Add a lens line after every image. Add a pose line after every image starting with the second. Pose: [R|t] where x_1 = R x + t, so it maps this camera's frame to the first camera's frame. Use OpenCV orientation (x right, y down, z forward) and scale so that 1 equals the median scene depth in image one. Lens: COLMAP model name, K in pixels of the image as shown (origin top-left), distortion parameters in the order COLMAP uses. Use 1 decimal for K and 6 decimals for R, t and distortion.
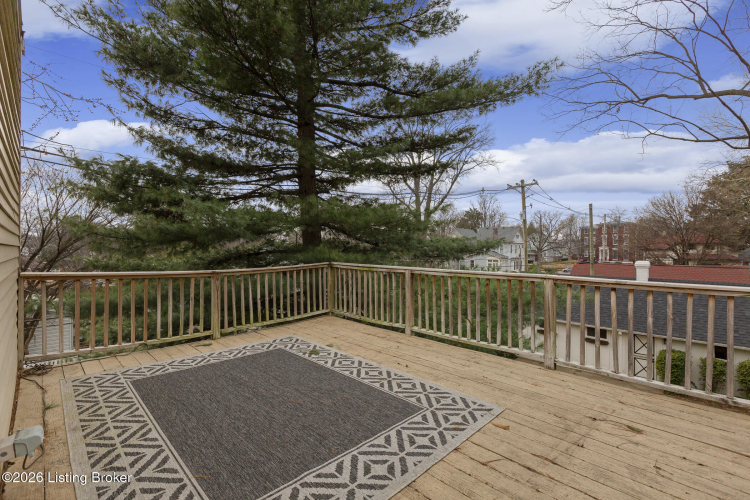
lens RADIAL K [[335.7, 0, 378.2], [0, 335.7, 250.9], [0, 0, 1]] dist [-0.005224, 0.001498]
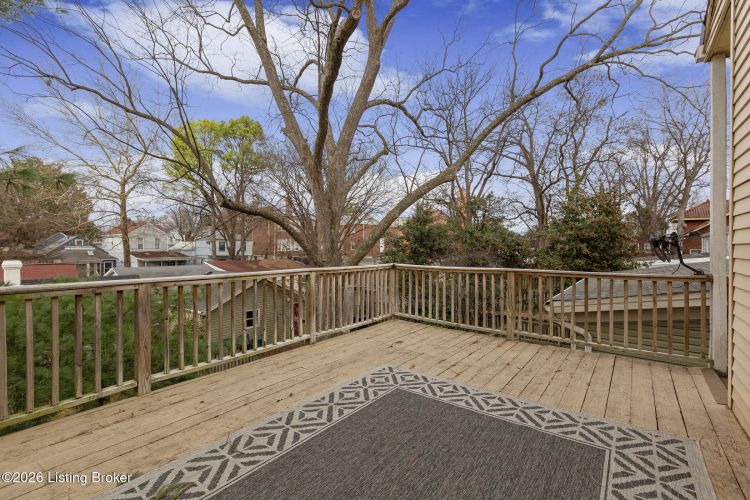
lens RADIAL K [[335.7, 0, 378.2], [0, 335.7, 244.7], [0, 0, 1]] dist [-0.005224, 0.001498]
pose [[-0.123616, 0.002508, 0.992327, -0.960335], [0.008415, 0.999963, -0.001479, -0.011281], [-0.992294, 0.008168, -0.123633, 1.178484]]
